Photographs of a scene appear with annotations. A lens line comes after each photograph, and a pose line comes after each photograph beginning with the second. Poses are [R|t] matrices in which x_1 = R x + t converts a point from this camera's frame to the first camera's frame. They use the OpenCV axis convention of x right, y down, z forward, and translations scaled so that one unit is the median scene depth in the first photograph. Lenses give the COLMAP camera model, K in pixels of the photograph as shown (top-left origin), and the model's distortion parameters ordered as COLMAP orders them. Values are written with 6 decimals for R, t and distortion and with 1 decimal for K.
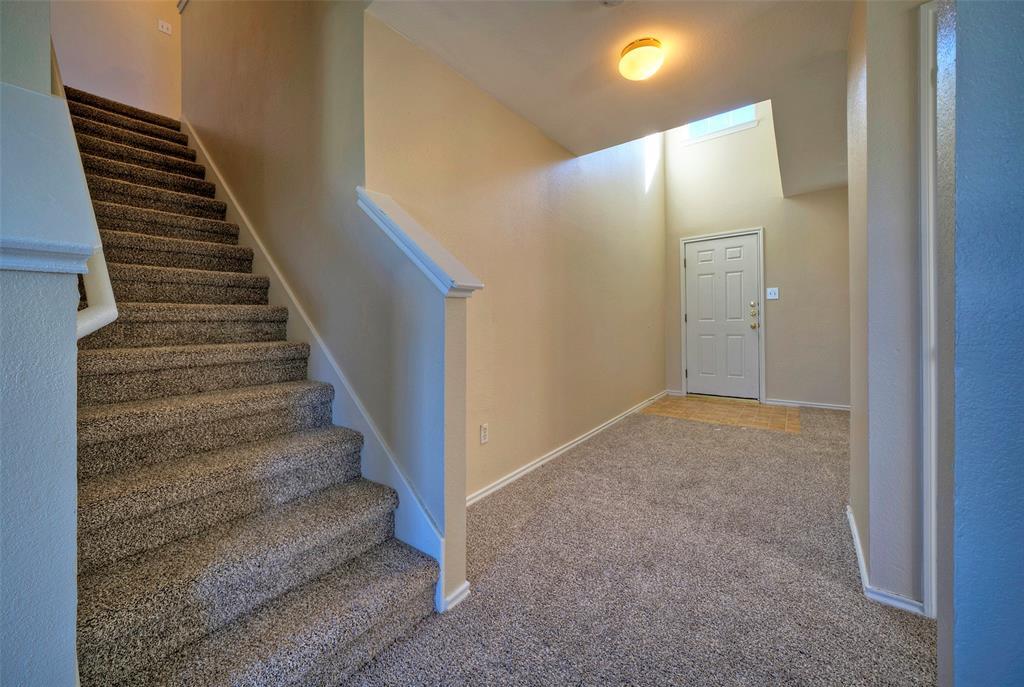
lens RADIAL K [[366.8, 0, 509.4], [0, 366.8, 328.3], [0, 0, 1]] dist [-0.000030, -0.000001]
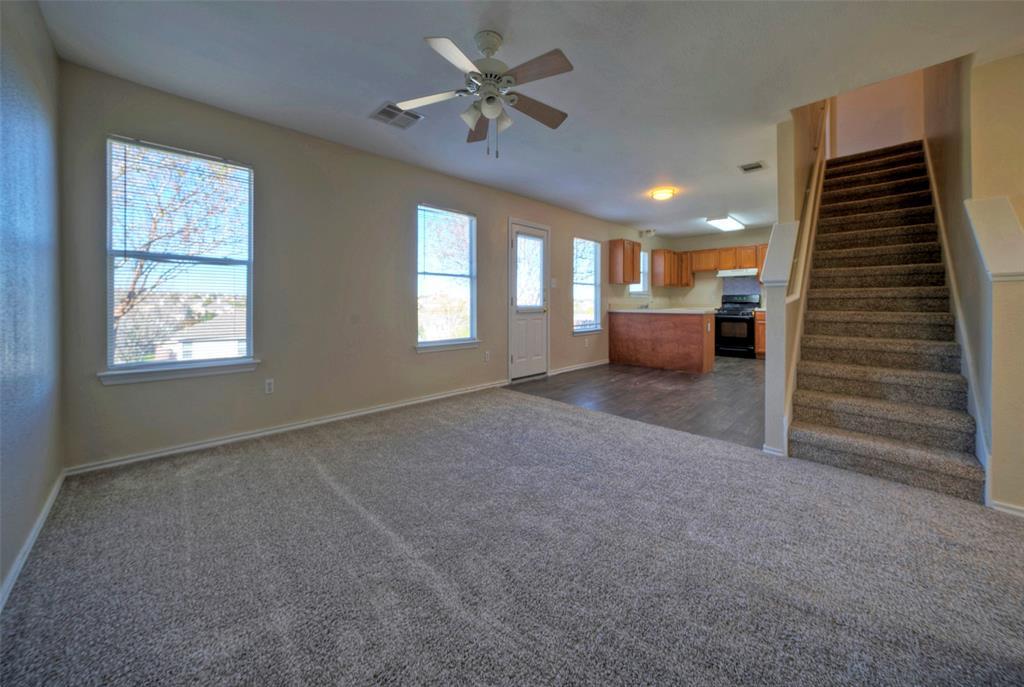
lens RADIAL K [[365.7, 0, 510.1], [0, 365.7, 305.2], [0, 0, 1]] dist [-0.000875, -0.000043]
pose [[-0.120777, 0.030434, -0.992213, 1.053724], [-0.010000, 0.999442, 0.031873, -0.022443], [0.992629, 0.013772, -0.120405, -0.507687]]
